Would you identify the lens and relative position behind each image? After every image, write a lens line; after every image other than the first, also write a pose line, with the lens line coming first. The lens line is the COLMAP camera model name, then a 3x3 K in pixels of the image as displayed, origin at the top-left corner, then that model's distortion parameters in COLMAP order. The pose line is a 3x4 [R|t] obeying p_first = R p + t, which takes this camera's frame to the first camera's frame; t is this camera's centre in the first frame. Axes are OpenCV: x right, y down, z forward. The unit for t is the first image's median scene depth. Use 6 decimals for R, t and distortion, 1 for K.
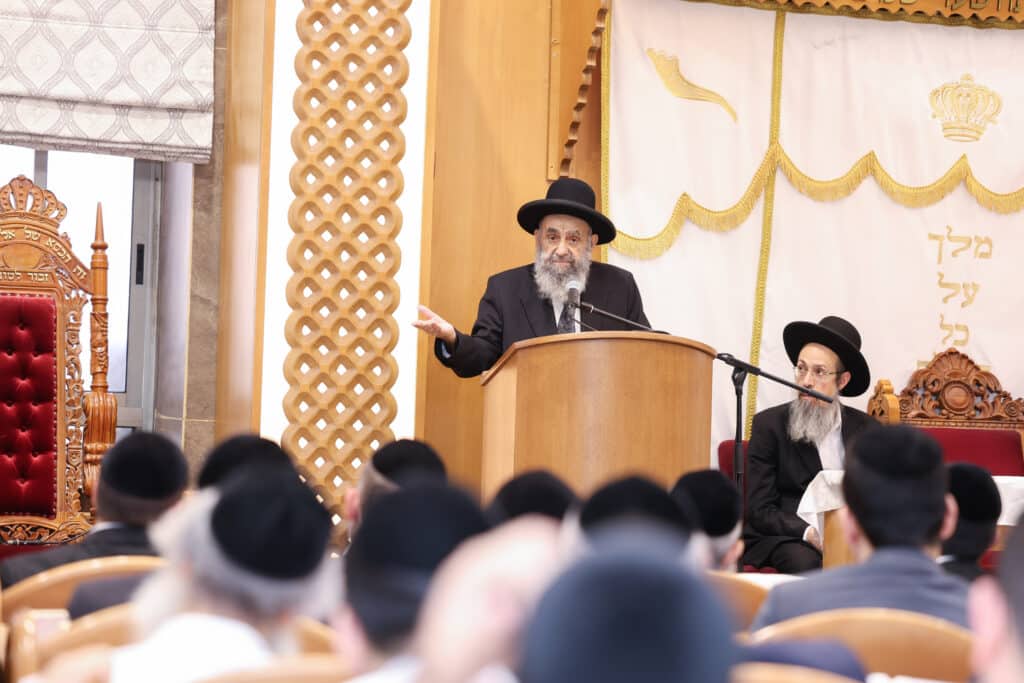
lens RADIAL K [[2993.3, 0, 536.9], [0, 2993.3, 367.2], [0, 0, 1]] dist [0.212017, 0.000000]
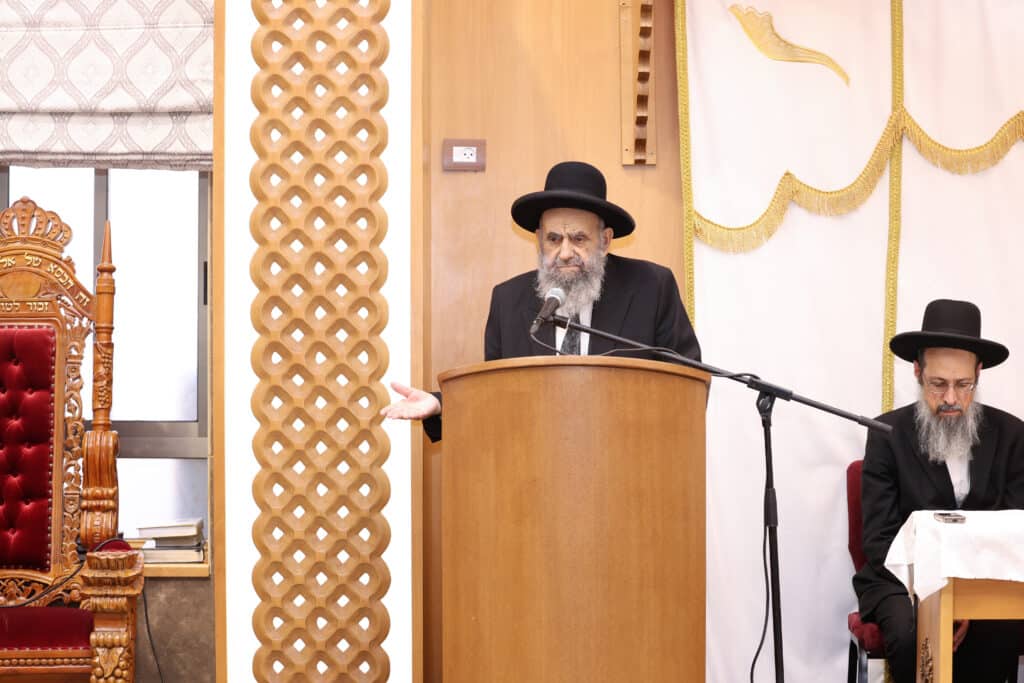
lens RADIAL K [[2049.8, 0, 515.3], [0, 2049.8, 344.2], [0, 0, 1]] dist [-0.215384, 0.000000]
pose [[0.949631, -0.032637, -0.311667, 0.155632], [0.036405, 0.999317, 0.006277, -0.016122], [0.311249, -0.017307, 0.950171, 0.434242]]
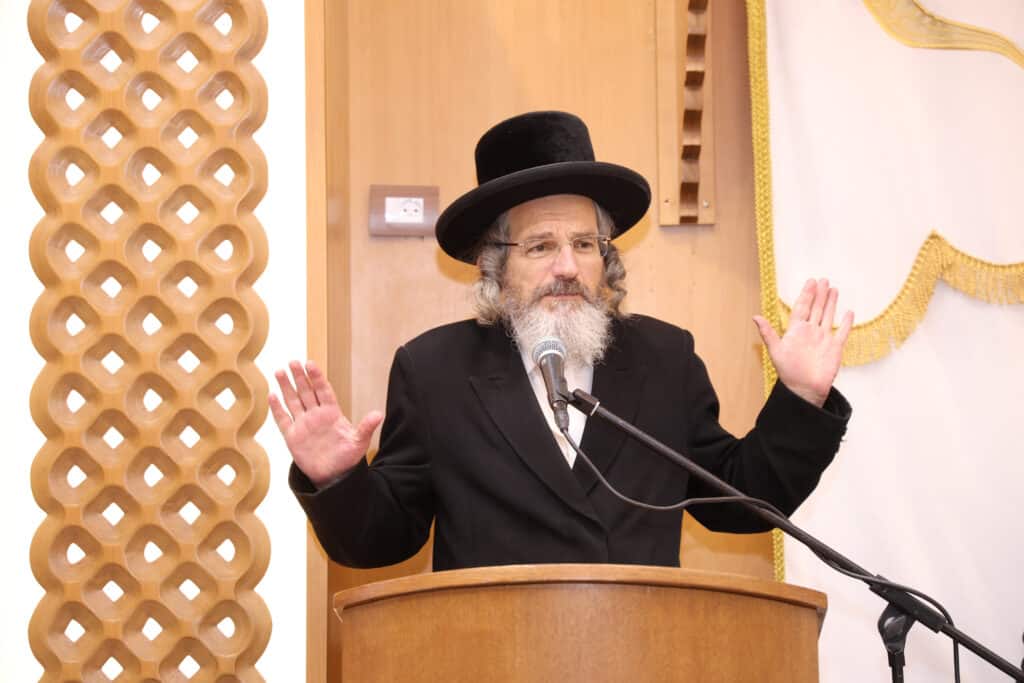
lens RADIAL K [[2549.4, 0, 521.4], [0, 2549.4, 339.2], [0, 0, 1]] dist [0.445933, 0.000000]
pose [[0.949483, -0.052438, -0.309406, 0.119122], [0.041488, 0.998261, -0.041870, -0.024741], [0.311064, 0.026918, 0.950008, 0.565869]]
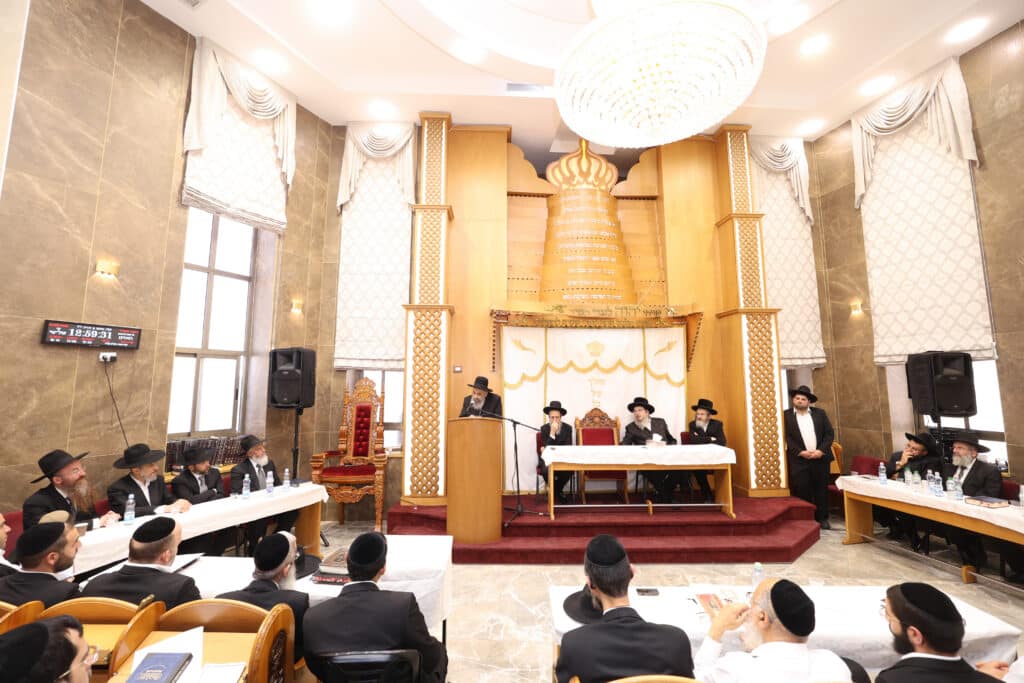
lens RADIAL K [[447.1, 0, 508.2], [0, 447.1, 330.8], [0, 0, 1]] dist [-0.038985, 0.011208]
pose [[0.963094, -0.061869, -0.261957, 0.196691], [0.033831, 0.993331, -0.110224, -0.048823], [0.267030, 0.097294, 0.958764, 0.399270]]
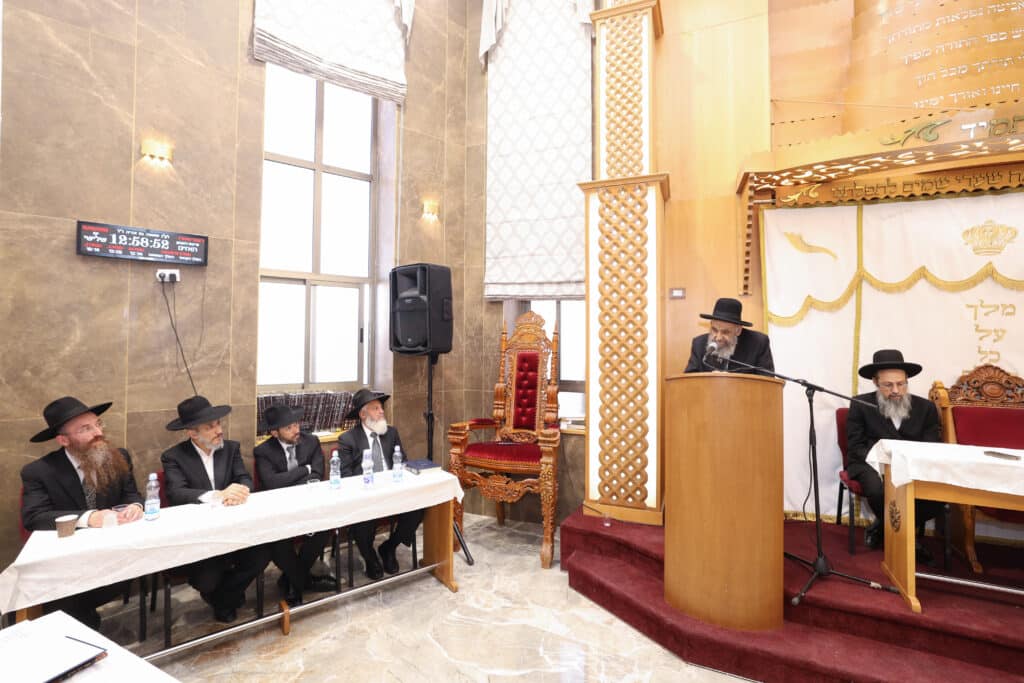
lens RADIAL K [[473.8, 0, 504.1], [0, 473.8, 332.0], [0, 0, 1]] dist [-0.034244, 0.016356]
pose [[0.759055, -0.043258, -0.649588, 0.102342], [0.029102, 0.999047, -0.032523, -0.026915], [0.650376, 0.005782, 0.759591, 0.602450]]
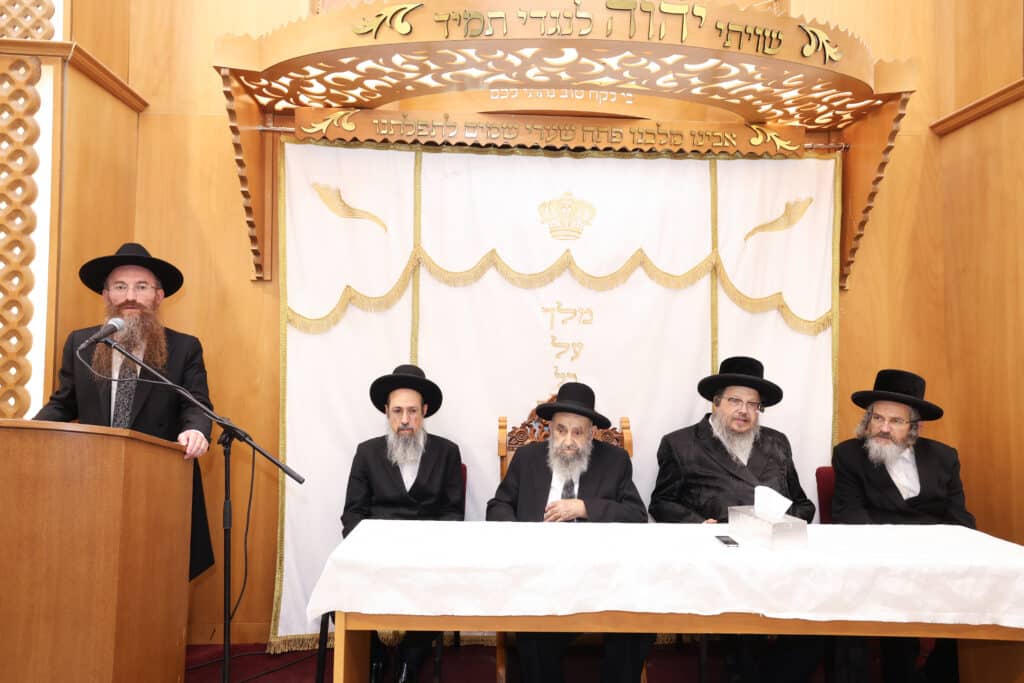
lens RADIAL K [[648.9, 0, 512.3], [0, 648.9, 331.9], [0, 0, 1]] dist [-0.003861, 0.021277]
pose [[0.961132, -0.035705, -0.273771, 0.206035], [0.024776, 0.998756, -0.043277, -0.021738], [0.274975, 0.034812, 0.960821, 0.741525]]
